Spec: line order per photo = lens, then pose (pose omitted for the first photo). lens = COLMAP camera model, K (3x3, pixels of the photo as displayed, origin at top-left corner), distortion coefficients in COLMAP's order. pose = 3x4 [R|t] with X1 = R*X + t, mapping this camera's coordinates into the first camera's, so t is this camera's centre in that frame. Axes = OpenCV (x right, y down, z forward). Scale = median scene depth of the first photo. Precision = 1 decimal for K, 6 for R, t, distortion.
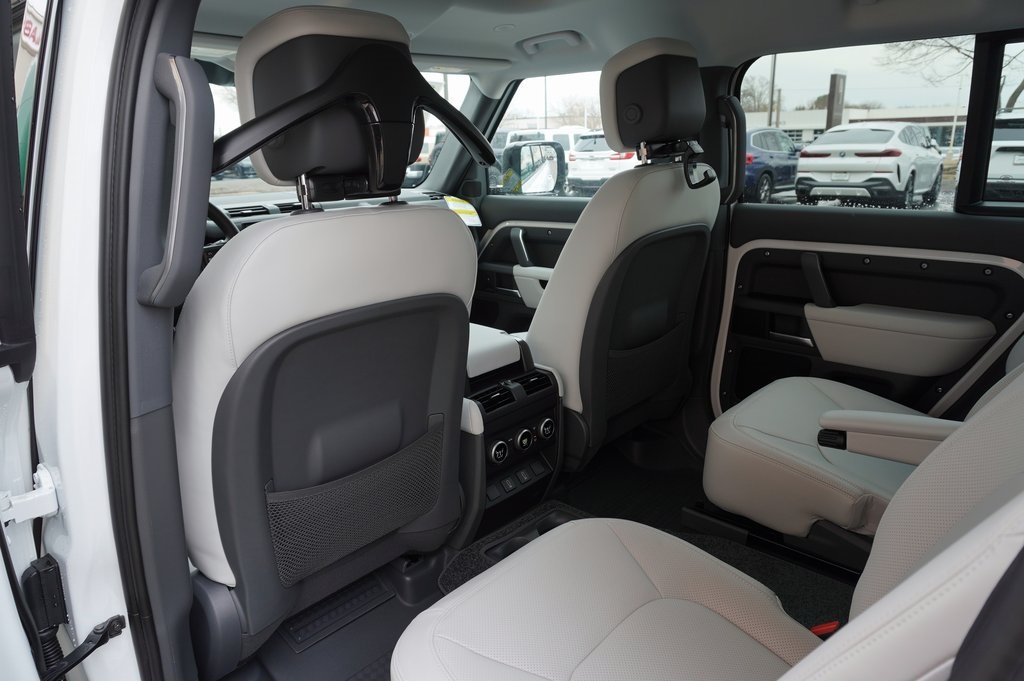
lens RADIAL K [[685.7, 0, 510.0], [0, 685.7, 345.5], [0, 0, 1]] dist [-0.016389, 0.017401]
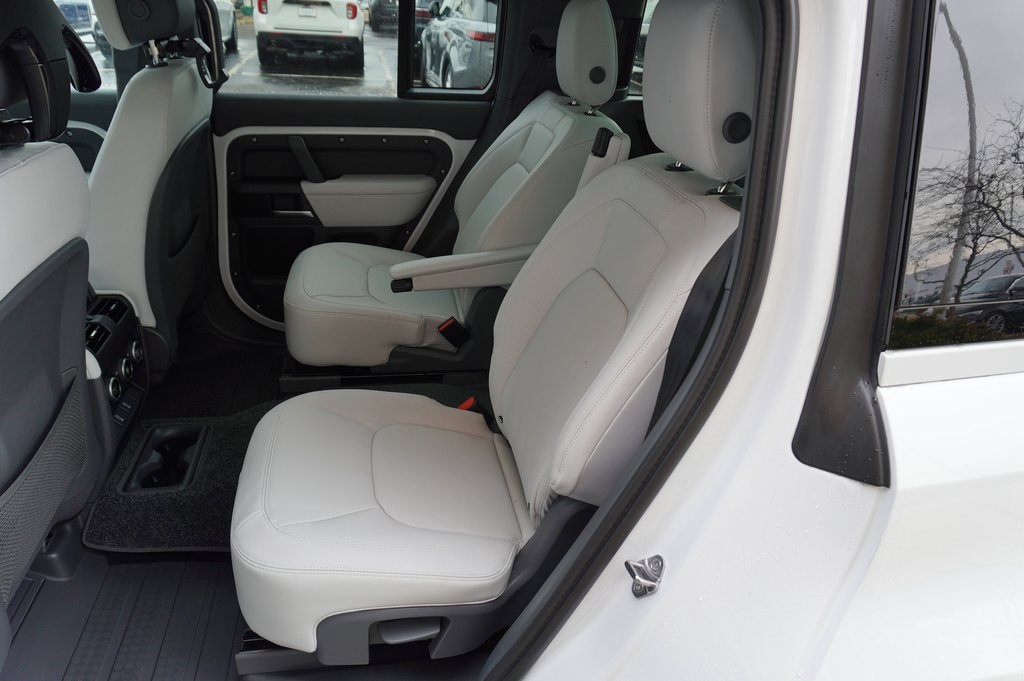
lens RADIAL K [[685.7, 0, 513.8], [0, 685.7, 339.0], [0, 0, 1]] dist [-0.016389, 0.017401]
pose [[0.605920, -0.309450, 0.732872, -0.292990], [0.158073, 0.949706, 0.270316, -0.066276], [-0.779663, -0.047942, 0.624362, -0.022256]]
